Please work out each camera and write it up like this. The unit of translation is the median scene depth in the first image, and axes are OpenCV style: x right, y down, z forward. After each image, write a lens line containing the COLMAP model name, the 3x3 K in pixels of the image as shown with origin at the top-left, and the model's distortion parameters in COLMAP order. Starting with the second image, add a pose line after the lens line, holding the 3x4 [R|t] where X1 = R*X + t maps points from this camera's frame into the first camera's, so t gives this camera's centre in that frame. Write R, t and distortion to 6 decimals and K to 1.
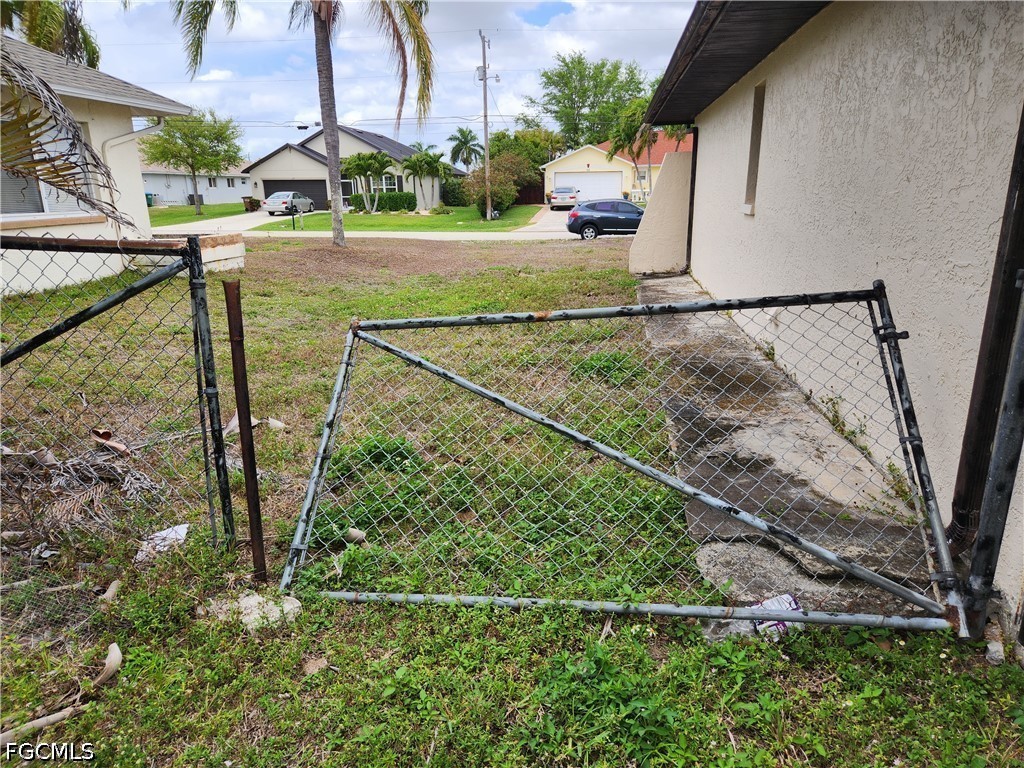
lens RADIAL K [[714.2, 0, 512.0], [0, 714.2, 384.0], [0, 0, 1]] dist [0.062804, 0.000216]
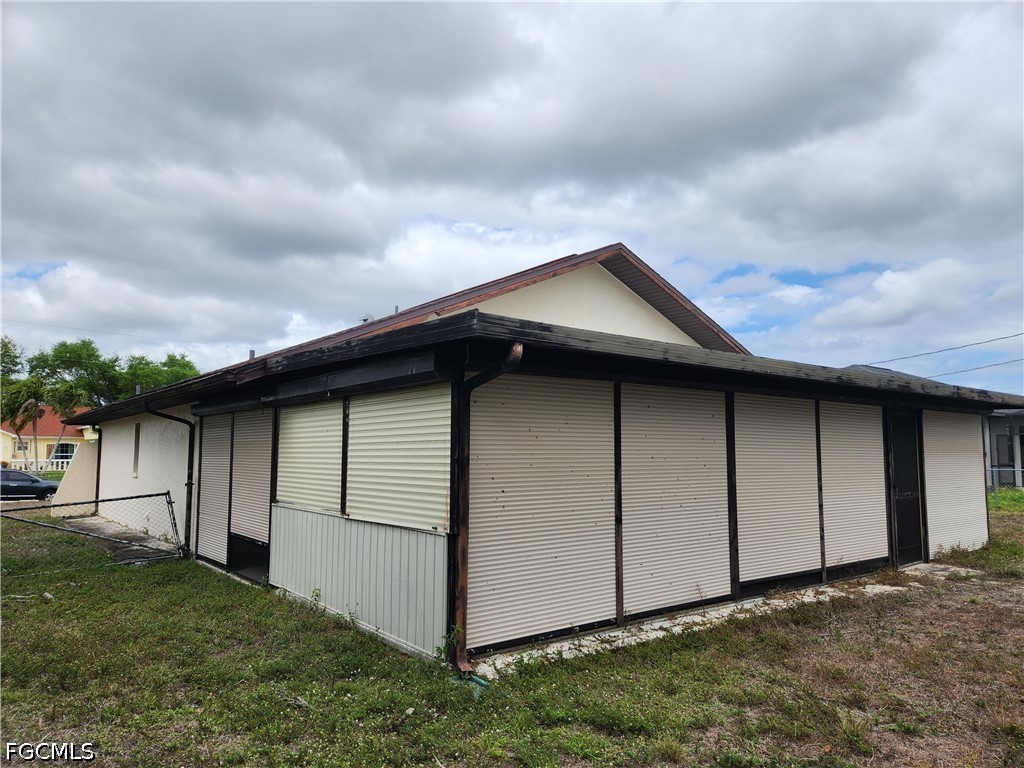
lens RADIAL K [[685.3, 0, 512.0], [0, 685.3, 384.0], [0, 0, 1]] dist [-0.000539, -0.001178]
pose [[0.693488, 0.074613, 0.716594, -0.378360], [0.189748, 0.940593, -0.281567, 0.293764], [-0.695033, 0.331236, 0.638132, -1.181708]]
